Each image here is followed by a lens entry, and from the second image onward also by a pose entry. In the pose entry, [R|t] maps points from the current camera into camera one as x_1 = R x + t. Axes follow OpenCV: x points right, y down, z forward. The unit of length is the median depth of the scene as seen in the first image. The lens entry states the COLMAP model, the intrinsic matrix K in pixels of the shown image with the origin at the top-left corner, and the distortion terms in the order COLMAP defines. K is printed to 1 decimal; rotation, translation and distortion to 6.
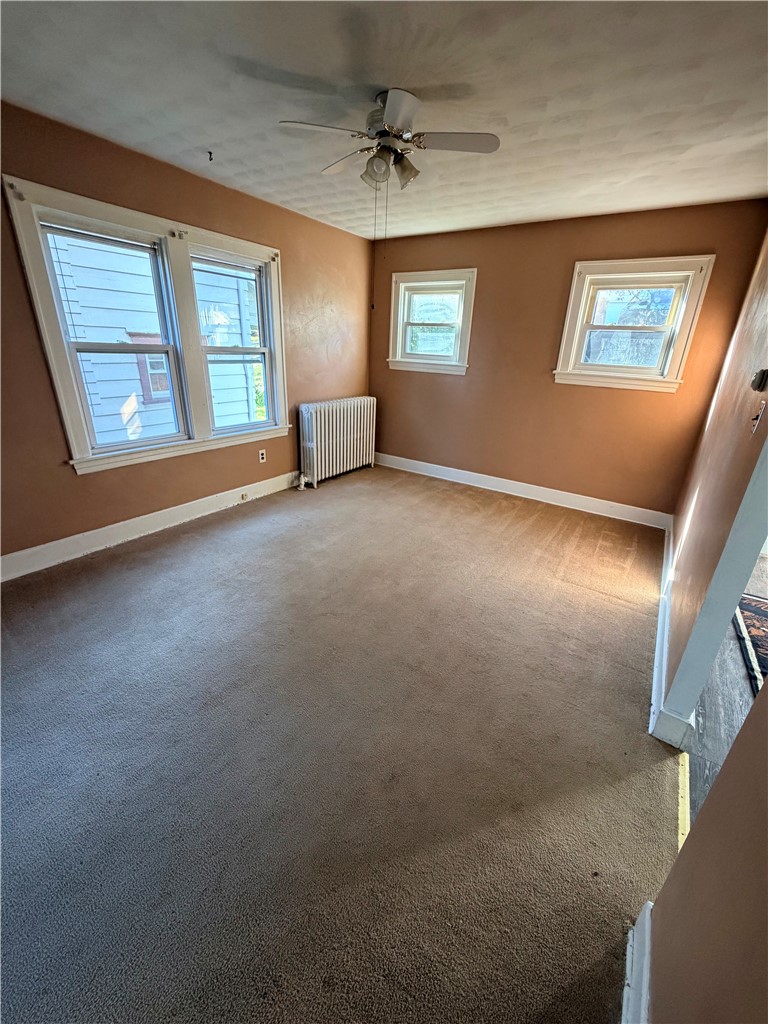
lens RADIAL K [[408.7, 0, 382.5], [0, 408.7, 509.7], [0, 0, 1]] dist [-0.000115, -0.000248]
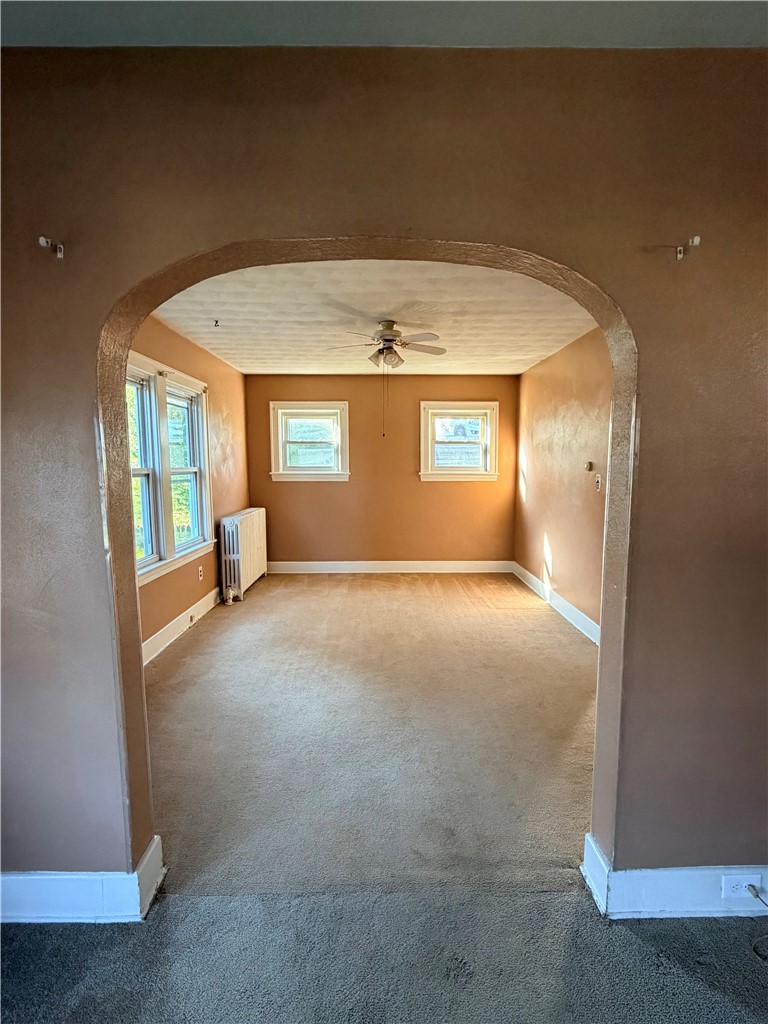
lens RADIAL K [[479.3, 0, 385.9], [0, 479.3, 511.4], [0, 0, 1]] dist [0.005166, 0.000064]
pose [[0.820982, -0.101722, 0.561820, -0.577298], [0.247983, 0.949871, -0.190394, 0.054660], [-0.514289, 0.295632, 0.805052, -0.177546]]
